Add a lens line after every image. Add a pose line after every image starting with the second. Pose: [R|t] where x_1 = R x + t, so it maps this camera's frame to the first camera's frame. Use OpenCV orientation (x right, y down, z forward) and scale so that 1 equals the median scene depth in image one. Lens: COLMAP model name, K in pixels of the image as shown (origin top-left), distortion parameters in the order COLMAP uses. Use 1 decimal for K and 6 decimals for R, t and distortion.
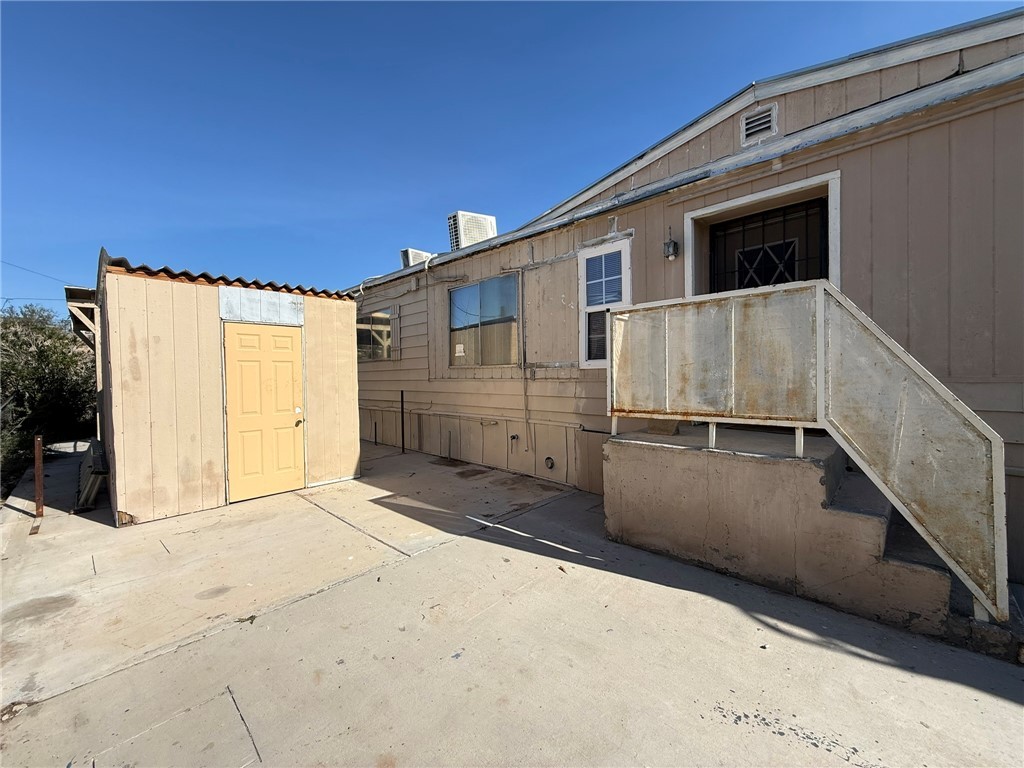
lens RADIAL K [[410.1, 0, 510.1], [0, 410.1, 384.1], [0, 0, 1]] dist [-0.000498, 0.000076]
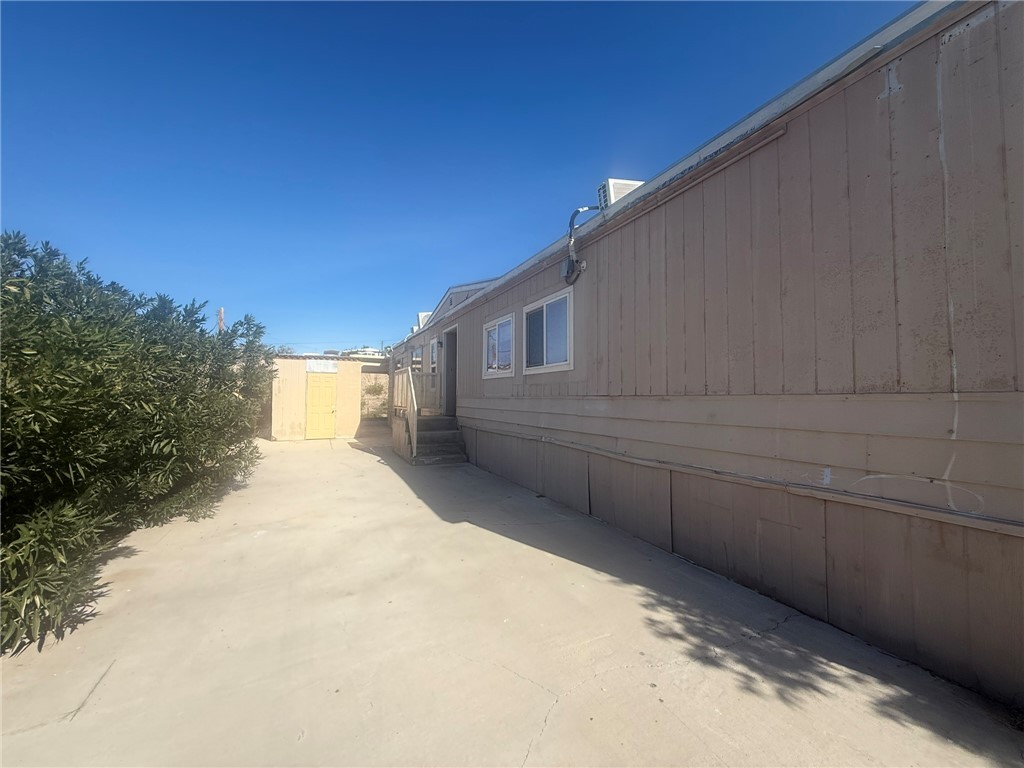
lens RADIAL K [[410.1, 0, 514.1], [0, 410.1, 382.7], [0, 0, 1]] dist [-0.000498, 0.000076]
pose [[0.938074, 0.004695, -0.346402, 1.630516], [-0.023869, 0.998408, -0.051104, 0.024911], [0.345611, 0.056208, 0.936693, -1.145751]]
